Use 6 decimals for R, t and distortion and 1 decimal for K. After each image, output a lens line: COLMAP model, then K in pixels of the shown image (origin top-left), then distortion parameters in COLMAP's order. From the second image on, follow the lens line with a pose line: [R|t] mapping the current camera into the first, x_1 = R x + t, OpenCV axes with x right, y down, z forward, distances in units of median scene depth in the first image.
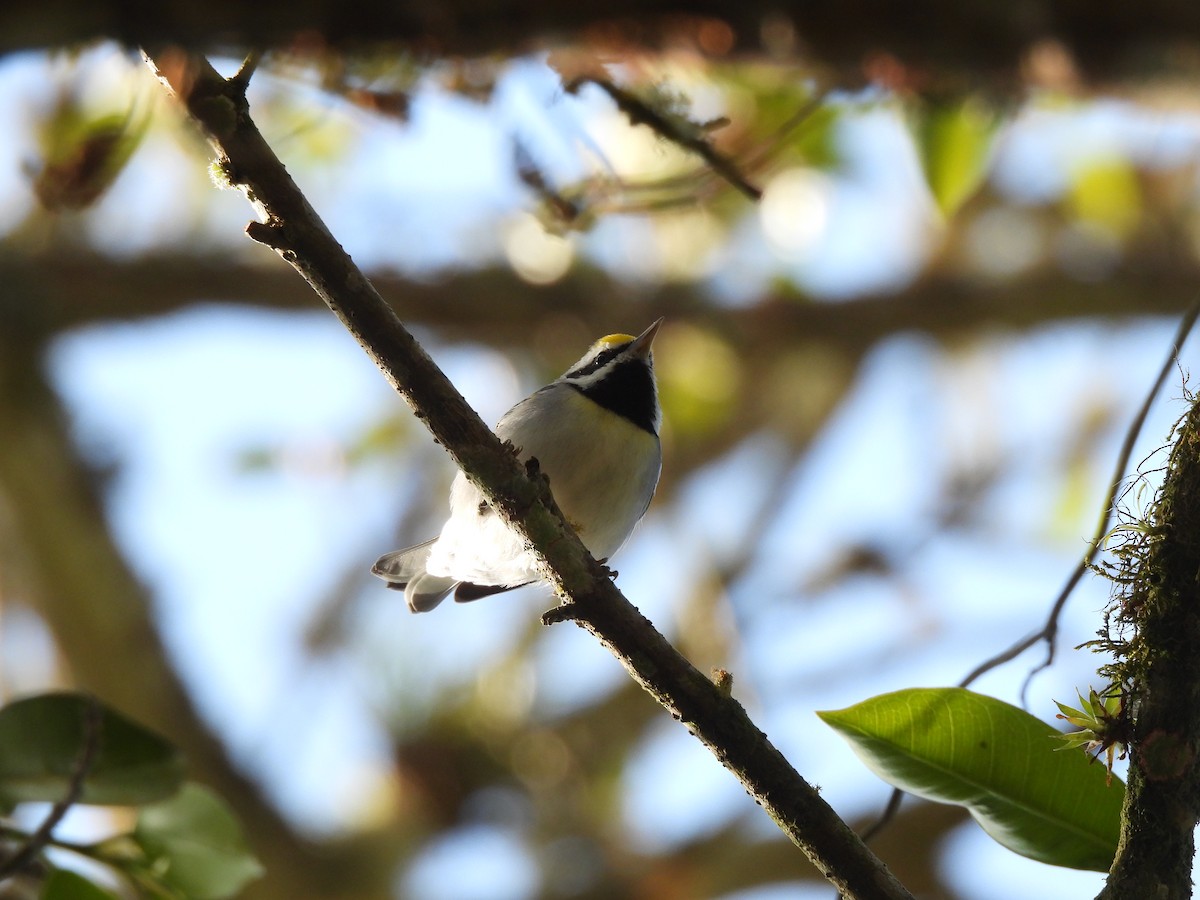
lens RADIAL K [[905.6, 0, 599.4], [0, 905.6, 450.8], [0, 0, 1]] dist [-0.001212, 0.002152]
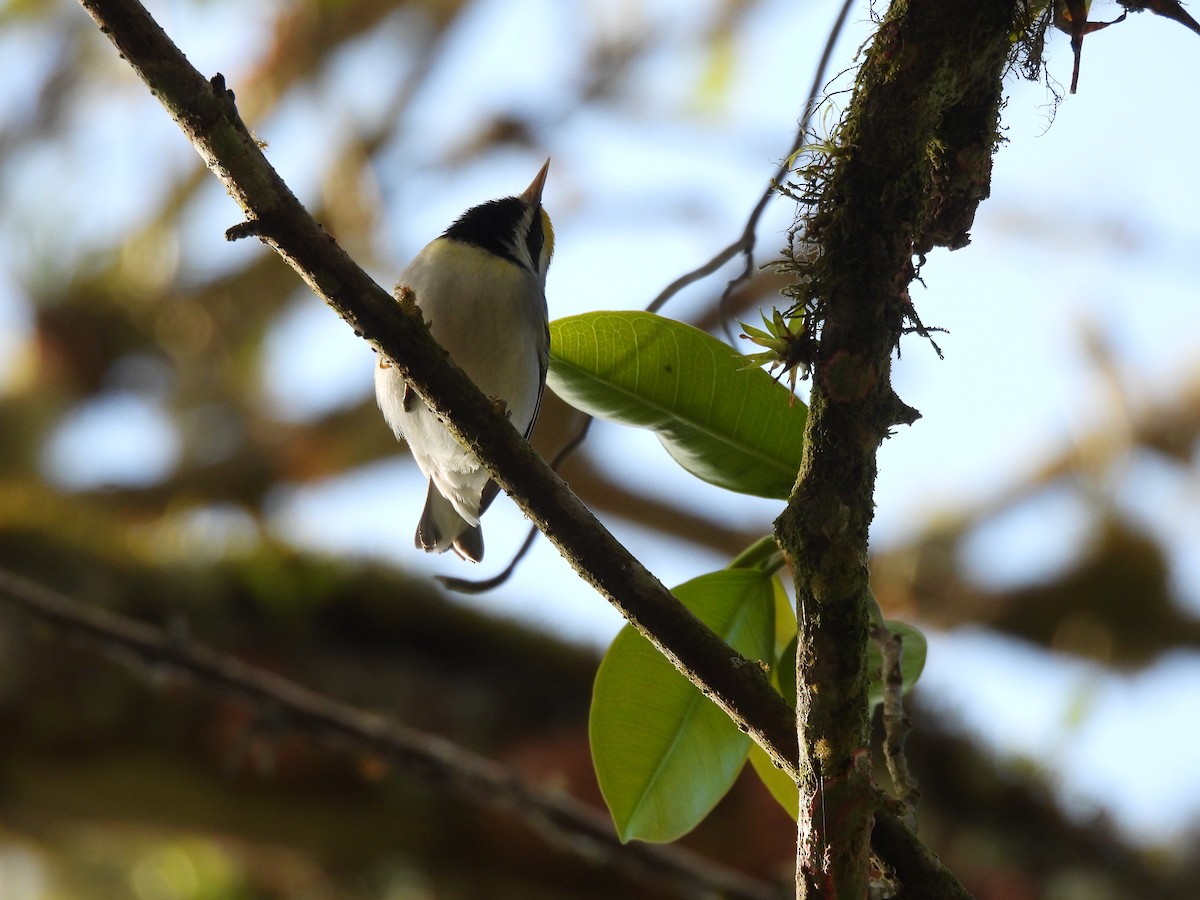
lens RADIAL K [[905.6, 0, 601.7], [0, 905.6, 449.0], [0, 0, 1]] dist [-0.001212, 0.002152]
pose [[0.999908, 0.008406, -0.010632, 0.364974], [-0.008422, 0.999963, -0.001442, 0.420203], [0.010620, 0.001531, 0.999942, 0.000863]]
